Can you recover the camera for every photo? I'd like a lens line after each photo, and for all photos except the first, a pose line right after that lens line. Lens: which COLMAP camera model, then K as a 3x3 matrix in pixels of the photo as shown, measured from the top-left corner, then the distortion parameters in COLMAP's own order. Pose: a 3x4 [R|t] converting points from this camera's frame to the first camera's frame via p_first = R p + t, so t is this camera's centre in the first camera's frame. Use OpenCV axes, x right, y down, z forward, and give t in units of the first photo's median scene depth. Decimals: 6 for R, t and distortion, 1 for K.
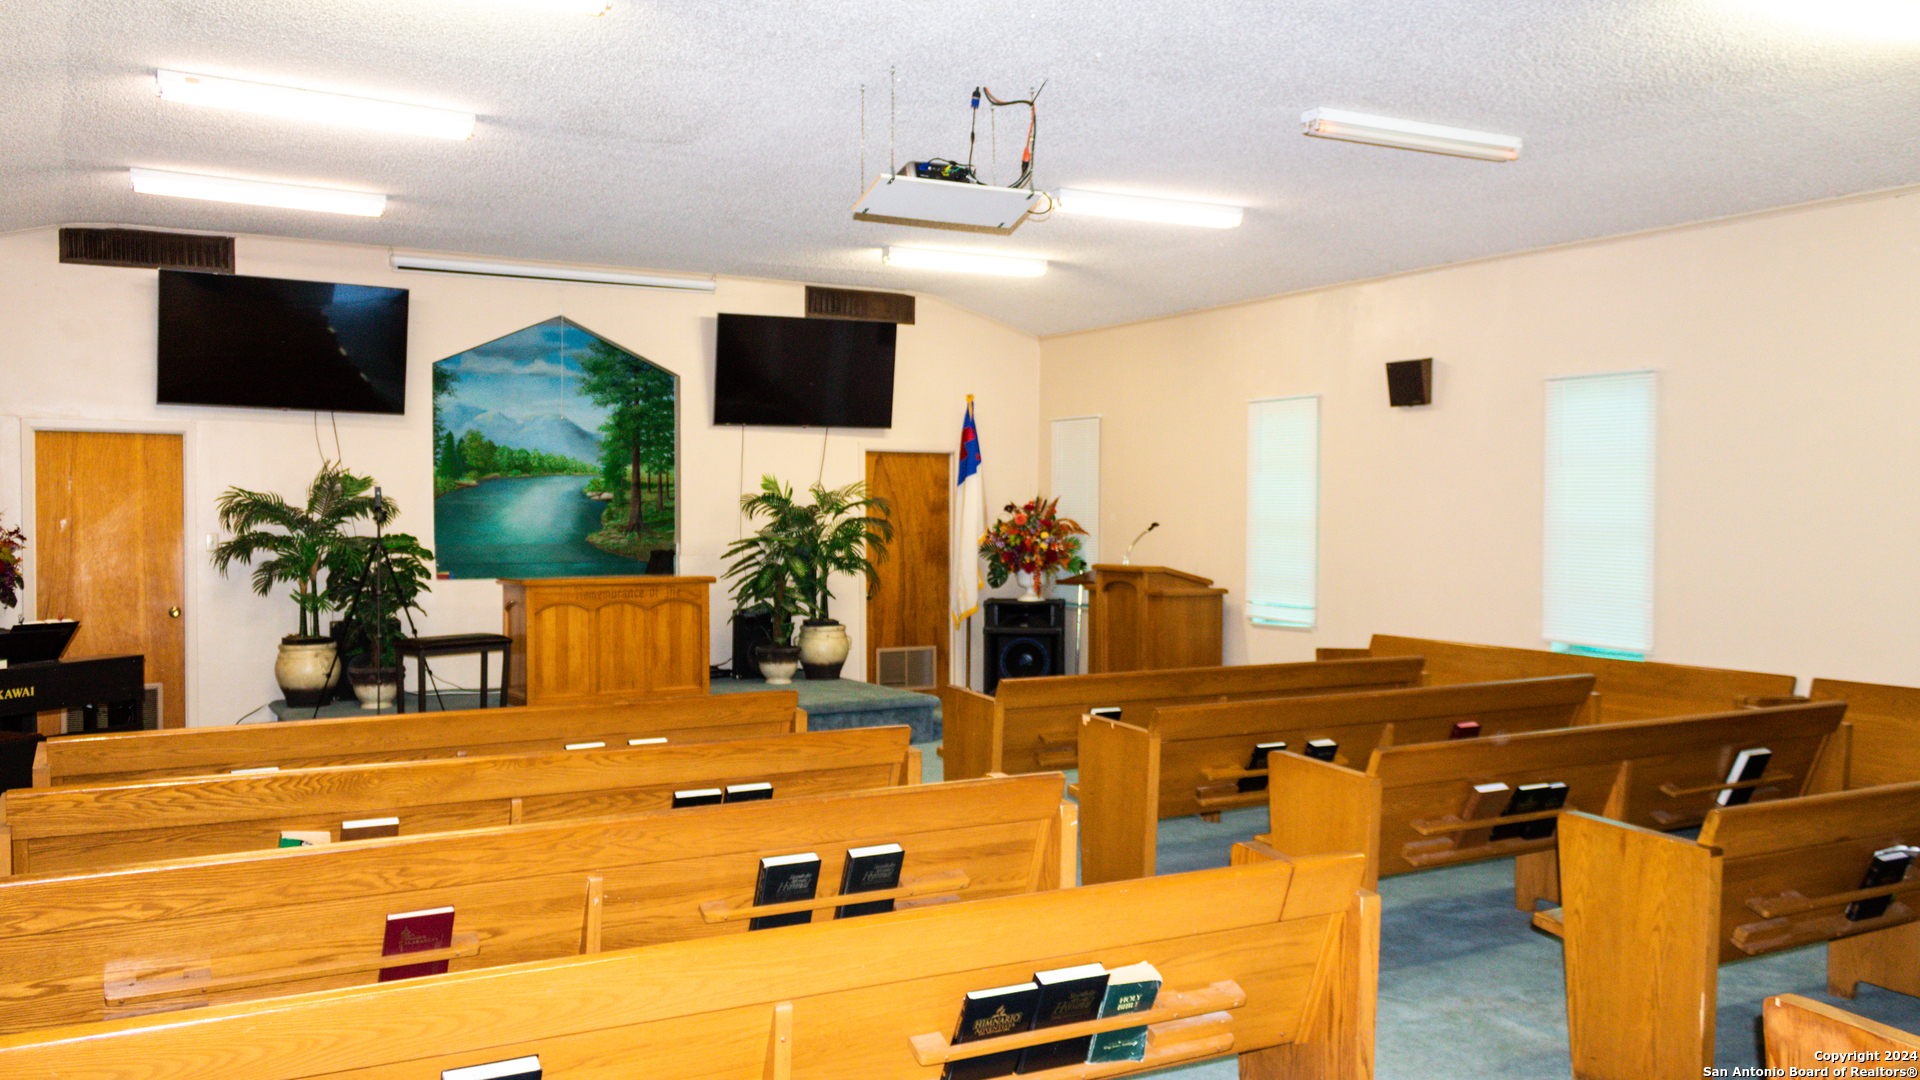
lens RADIAL K [[1548.0, 0, 950.7], [0, 1548.0, 541.8], [0, 0, 1]] dist [0.064659, -0.073283]
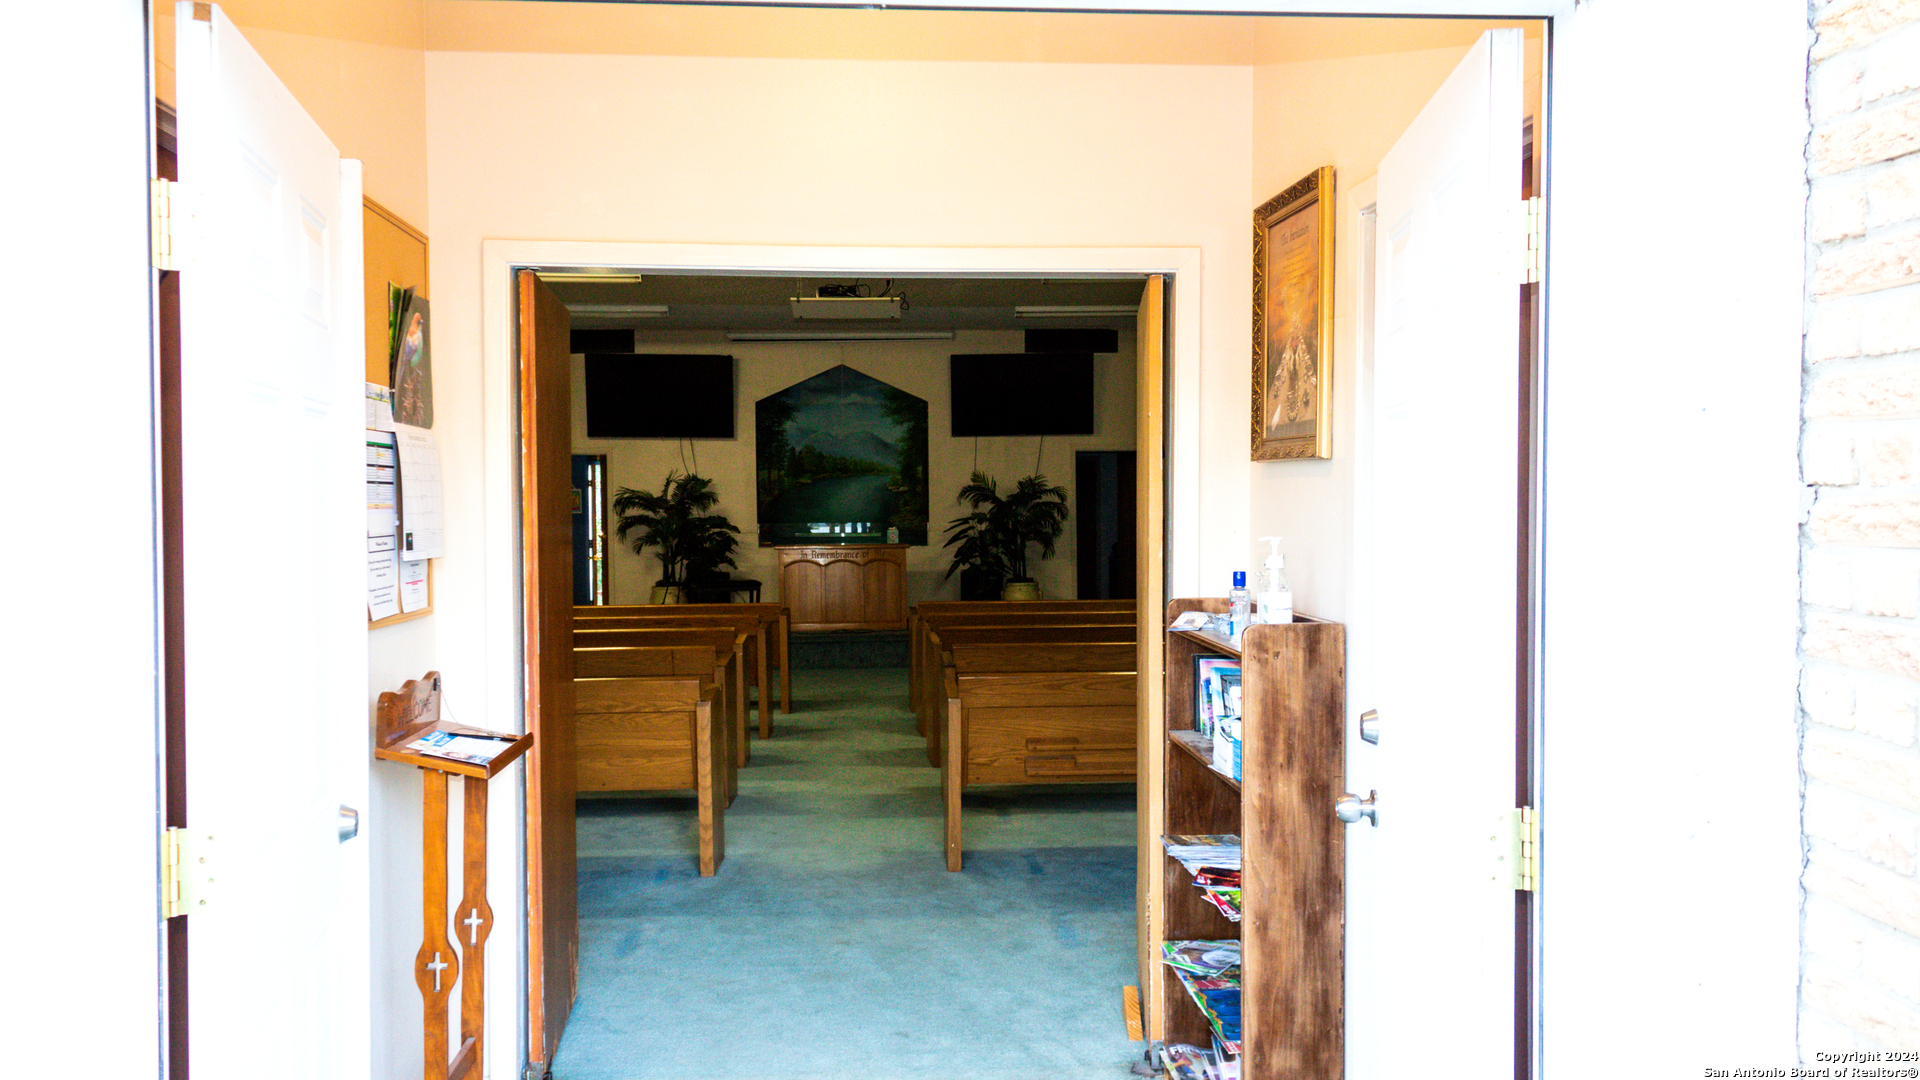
lens RADIAL K [[1548.0, 0, 950.7], [0, 1548.0, 541.8], [0, 0, 1]] dist [0.064659, -0.073283]
pose [[0.902332, -0.001397, -0.431039, 0.449744], [0.003106, 0.999990, 0.003260, 0.014329], [0.431030, -0.004280, 0.902327, -0.247845]]
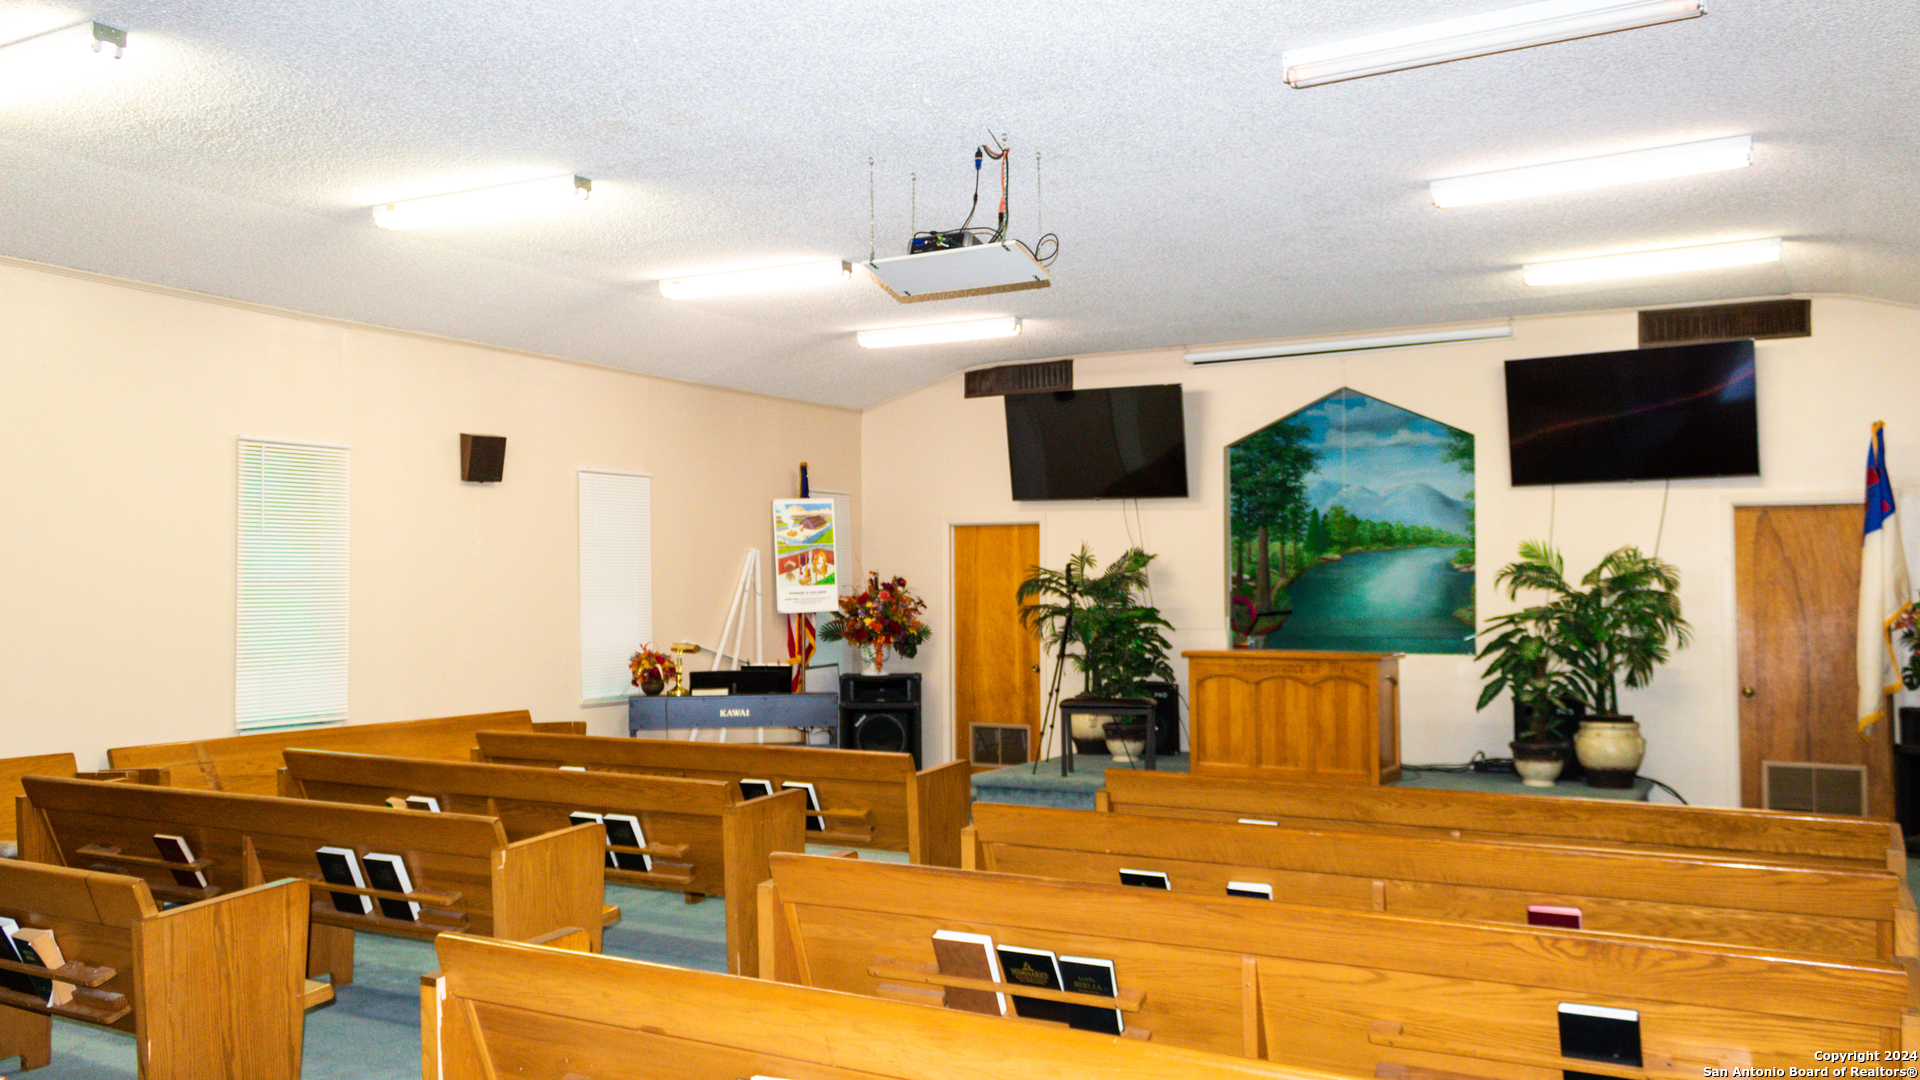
lens RADIAL K [[1564.1, 0, 951.3], [0, 1564.1, 539.7], [0, 0, 1]] dist [0.067874, -0.083296]
pose [[0.507654, -0.029335, -0.861061, 0.470658], [-0.013373, 0.999031, -0.041920, -0.002842], [0.861457, 0.032796, 0.506770, 0.274878]]
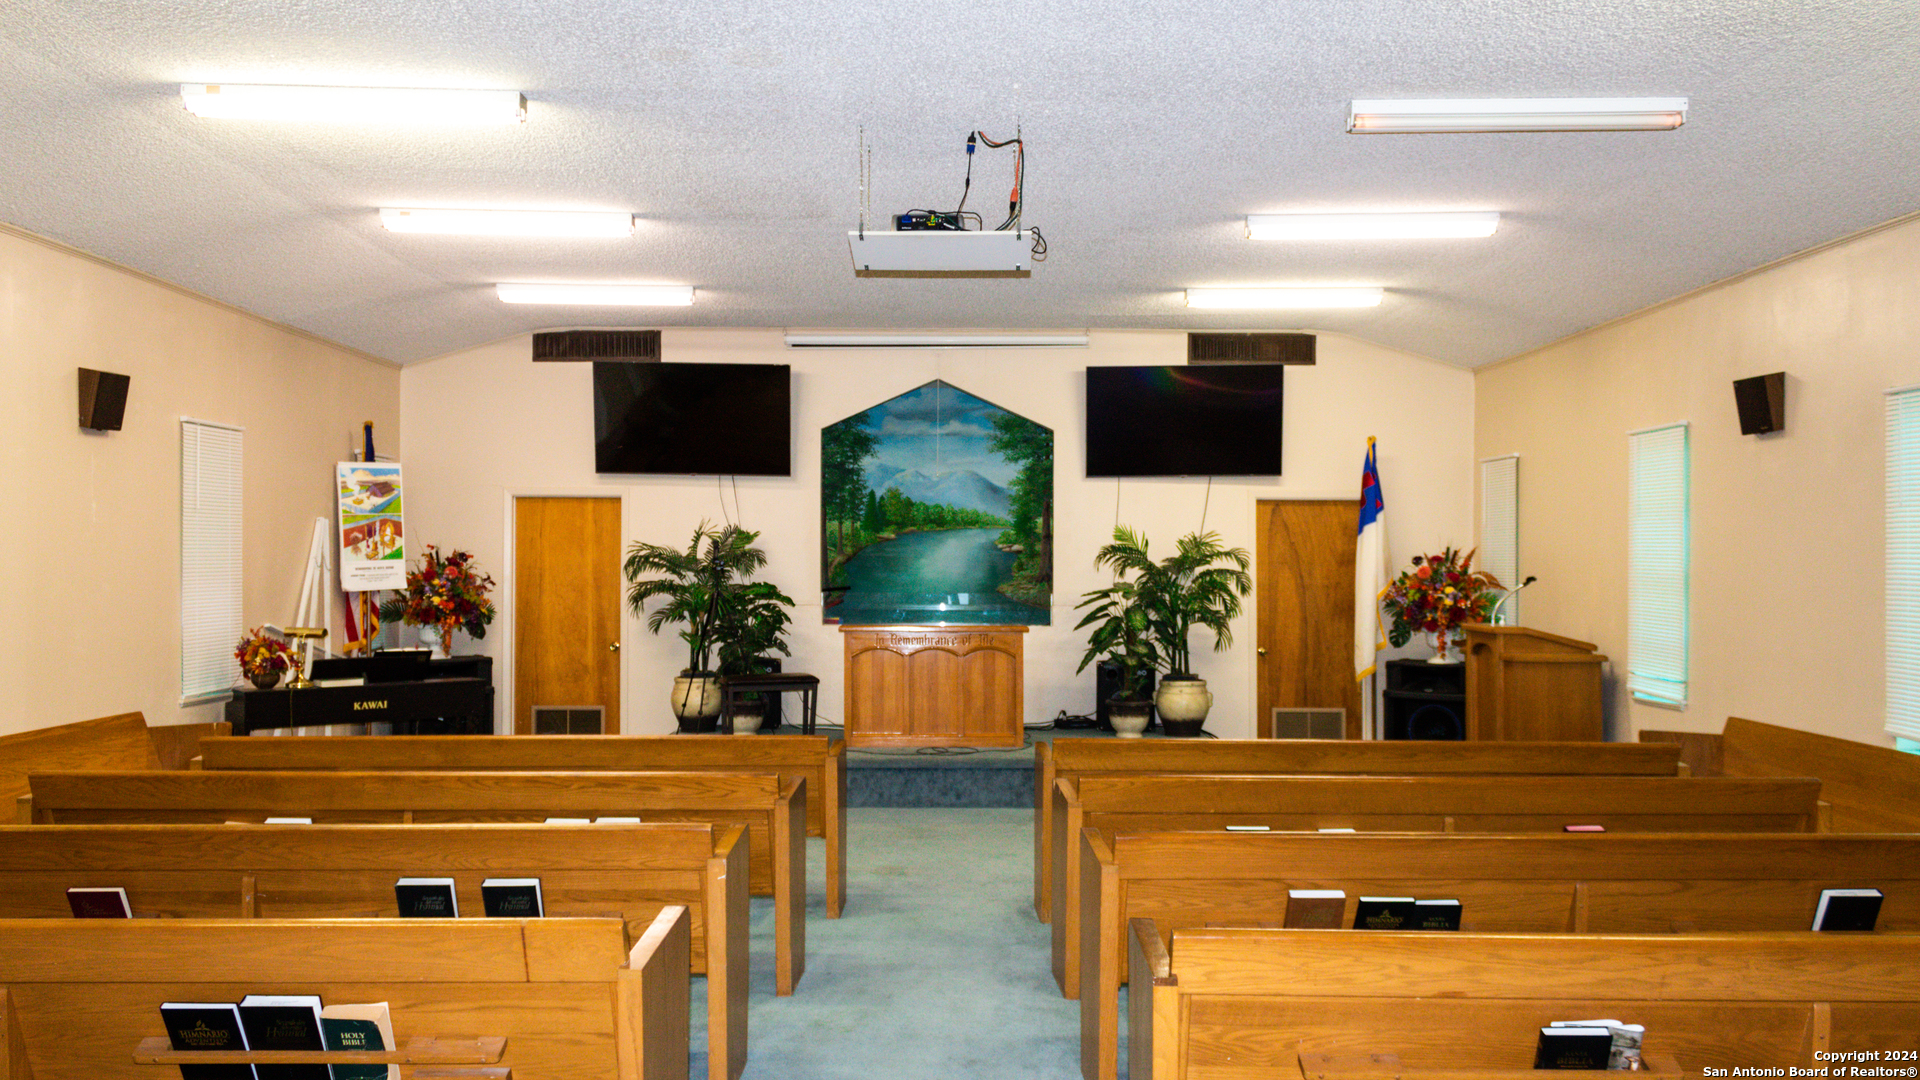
lens RADIAL K [[1548.0, 0, 950.7], [0, 1548.0, 541.8], [0, 0, 1]] dist [0.064659, -0.073283]
pose [[0.873036, -0.004777, -0.487632, 0.269038], [-0.011625, 0.999464, -0.030604, -0.001358], [0.487517, 0.032387, 0.872513, 0.078730]]
